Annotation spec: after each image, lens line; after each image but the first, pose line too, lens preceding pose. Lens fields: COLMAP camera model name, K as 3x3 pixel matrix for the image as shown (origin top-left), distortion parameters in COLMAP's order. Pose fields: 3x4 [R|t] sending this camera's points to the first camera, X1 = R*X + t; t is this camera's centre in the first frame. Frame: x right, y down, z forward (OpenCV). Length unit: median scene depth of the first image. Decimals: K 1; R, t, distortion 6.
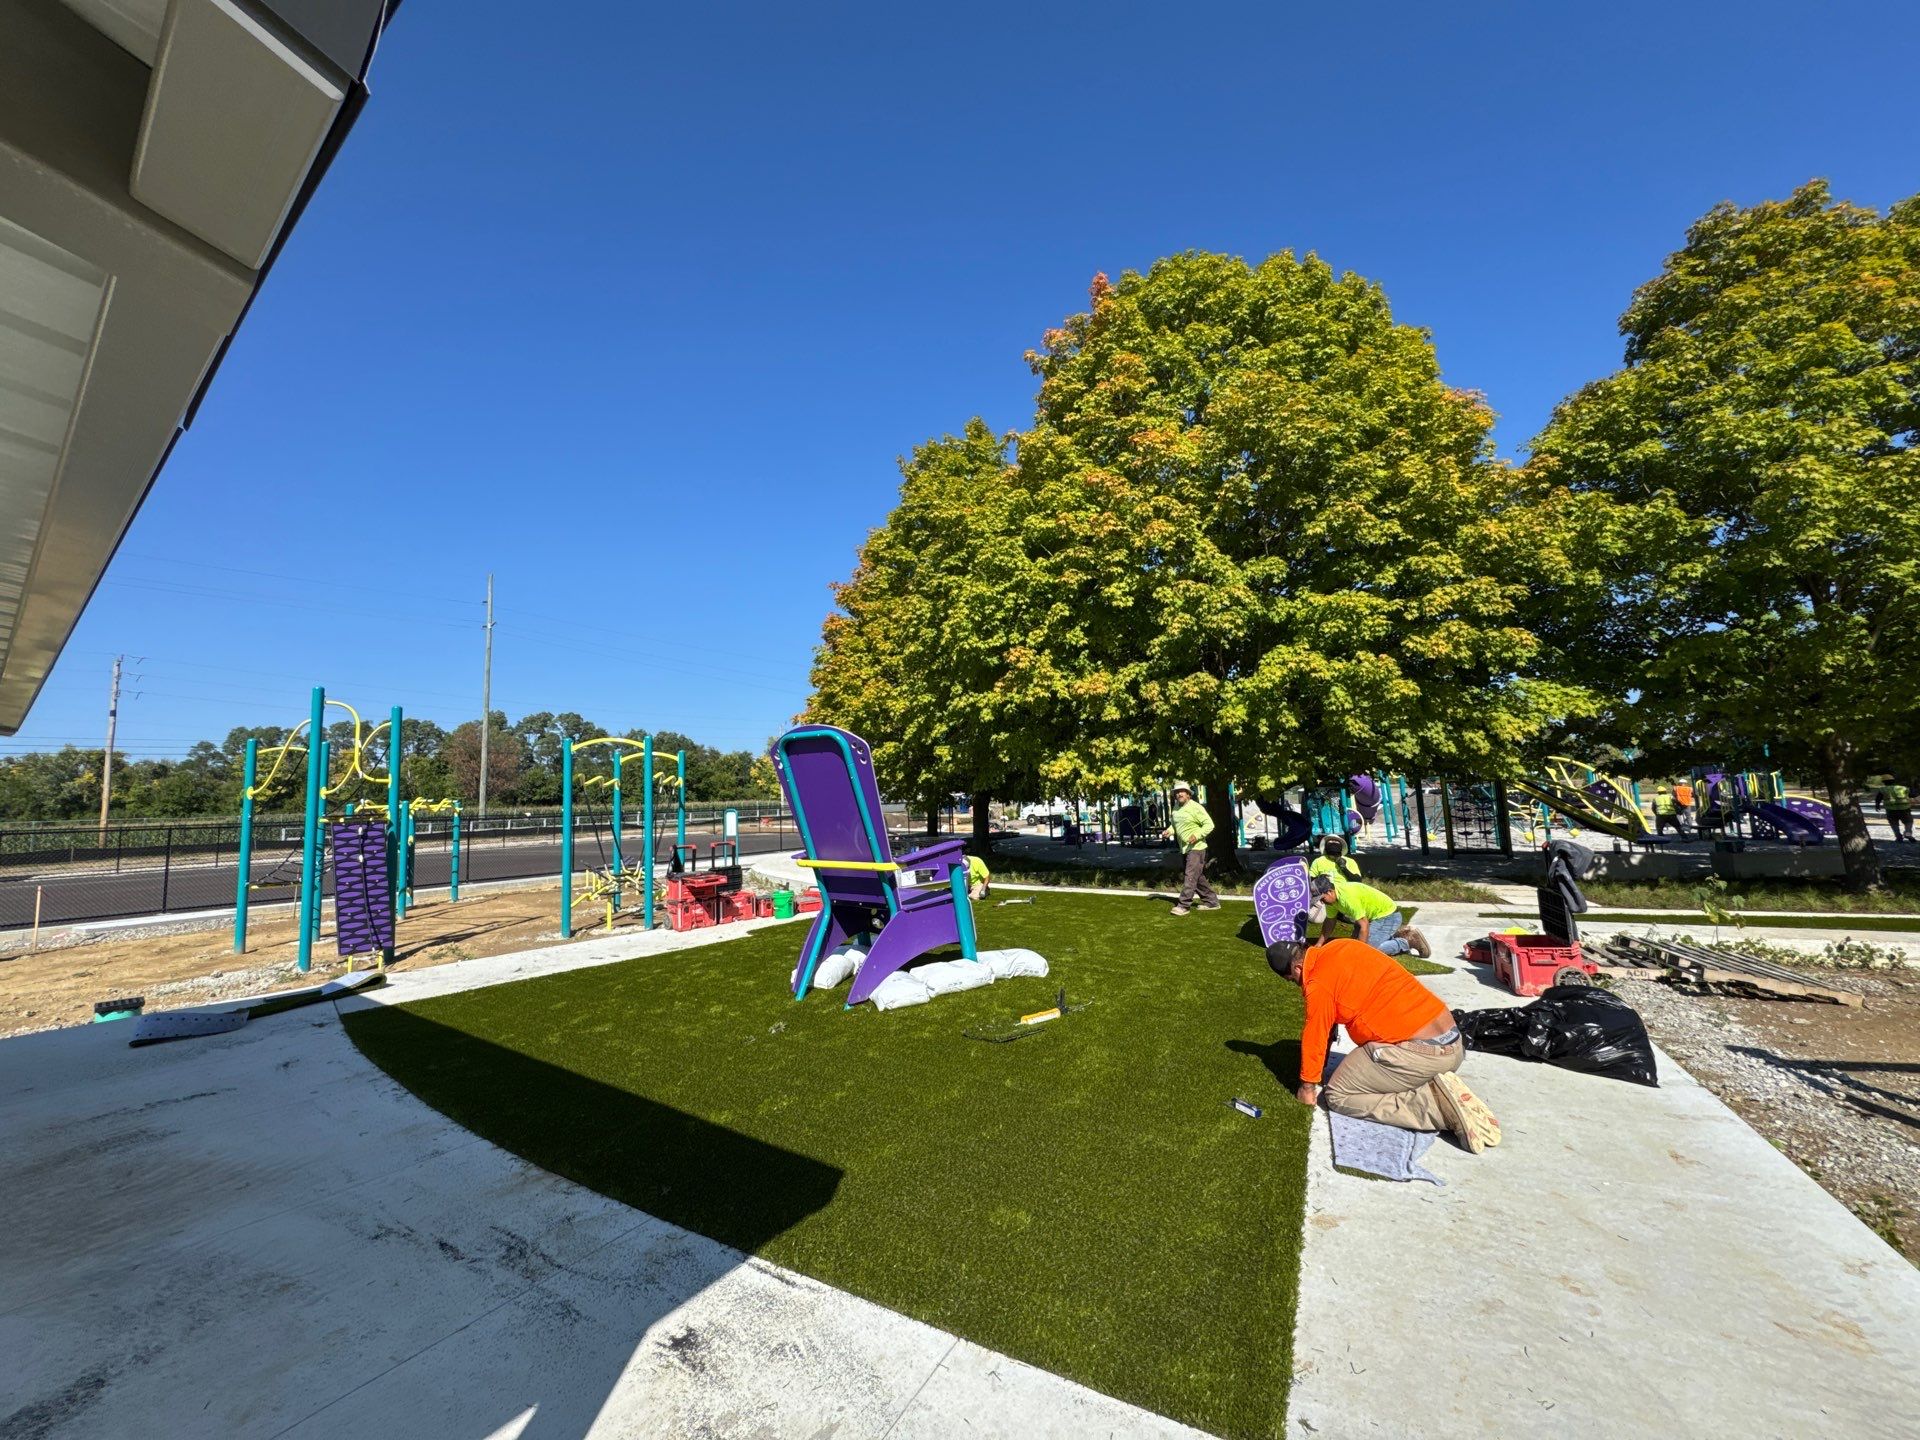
lens RADIAL K [[757.4, 0, 959.8], [0, 757.4, 727.2], [0, 0, 1]] dist [-0.003867, -0.000062]
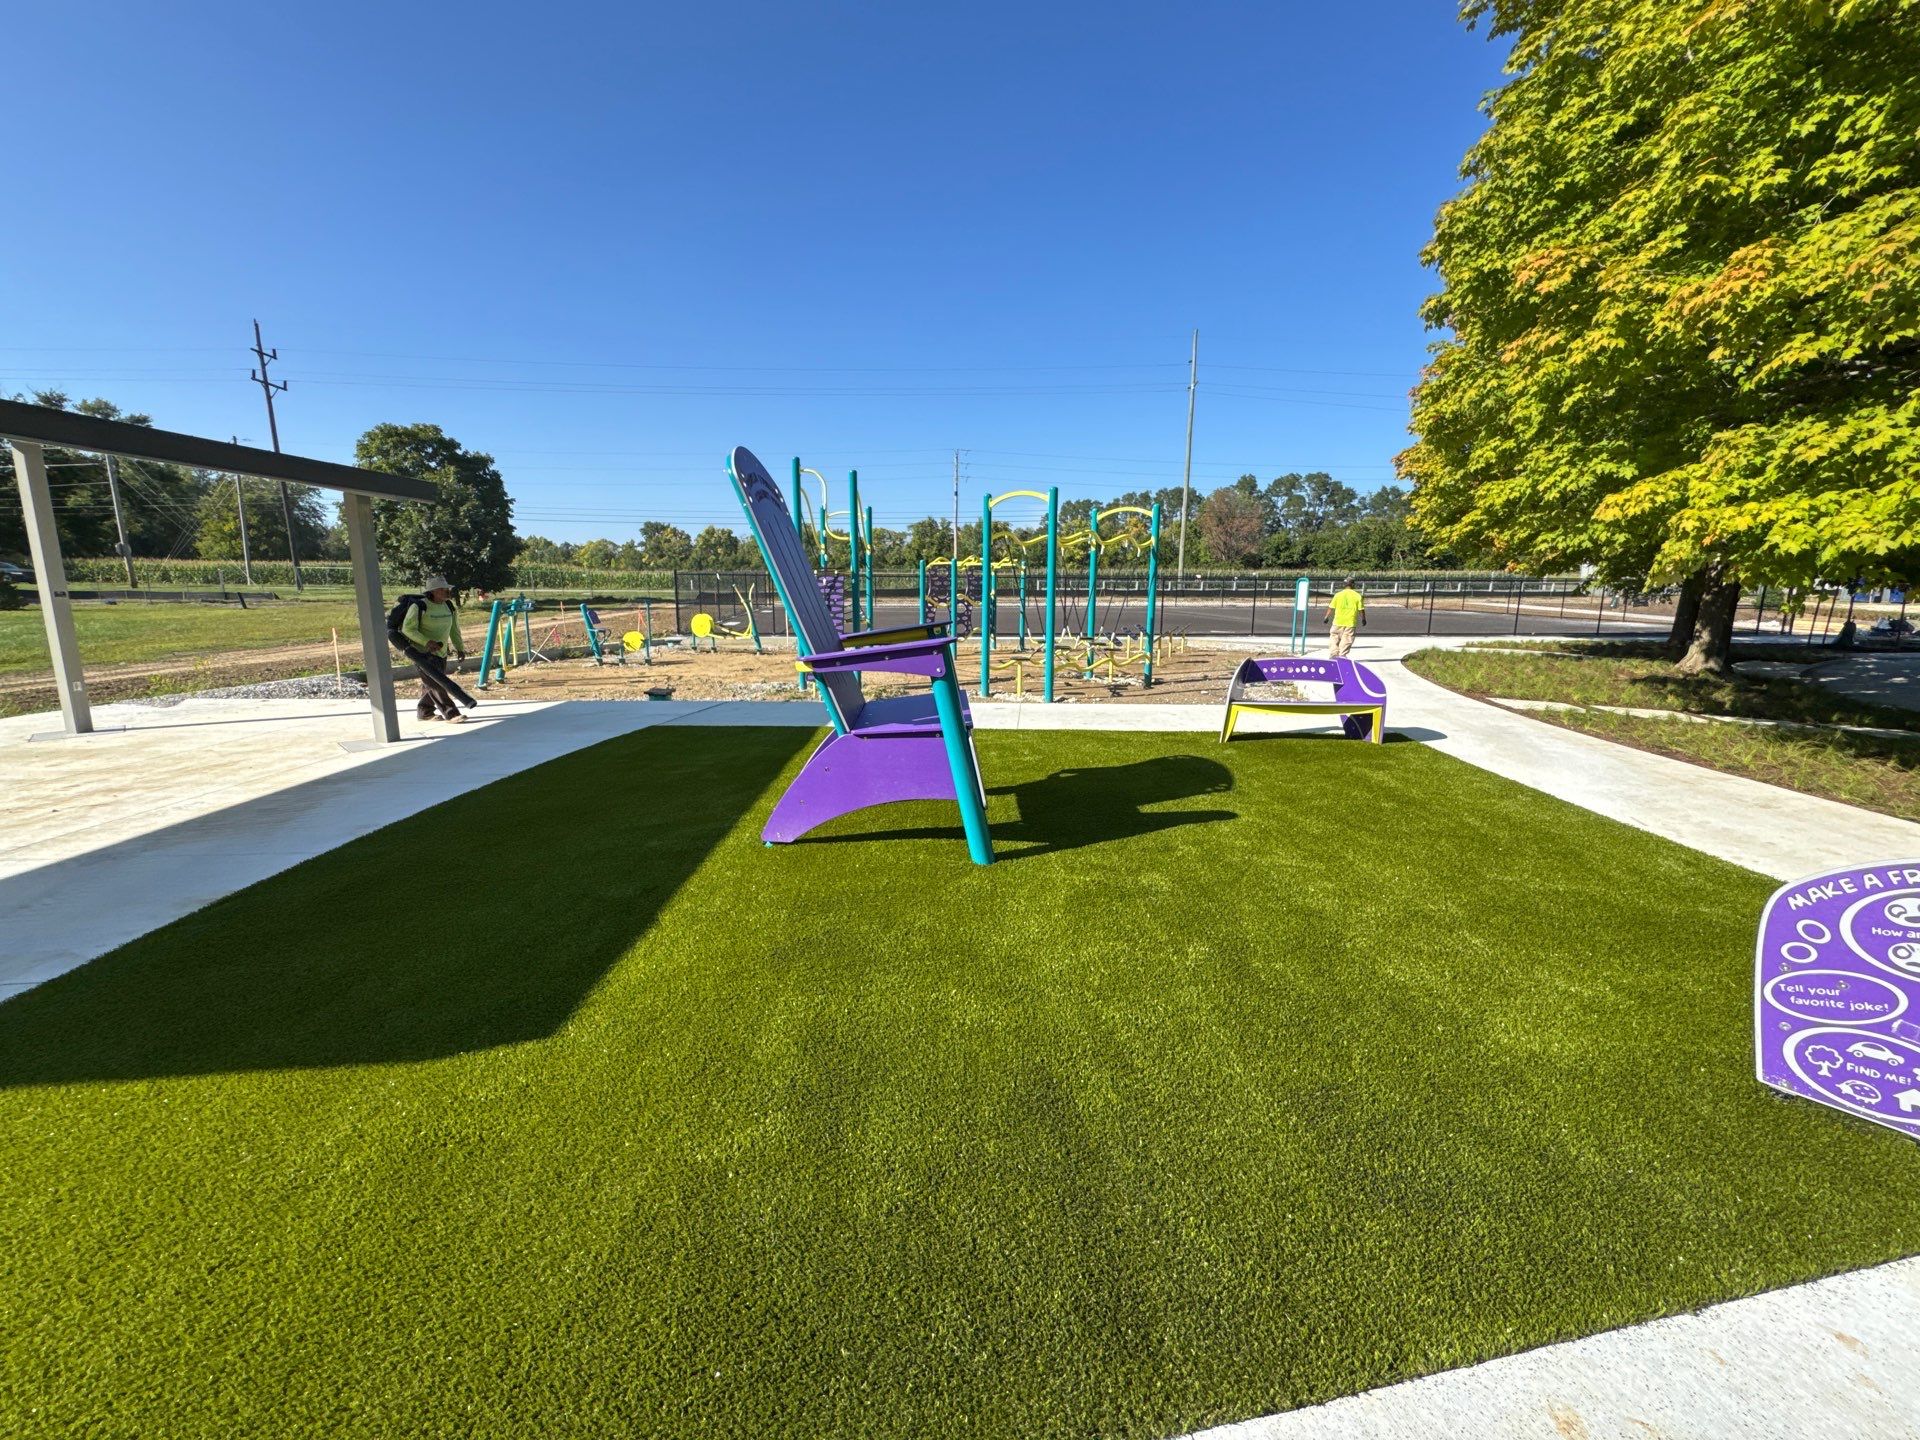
lens RADIAL K [[757.4, 0, 959.8], [0, 757.4, 727.2], [0, 0, 1]] dist [-0.003867, -0.000062]
pose [[0.609283, 0.190554, -0.769716, 0.278116], [0.051122, 0.959238, 0.277938, 0.032973], [0.791303, -0.208692, 0.574706, 0.398767]]
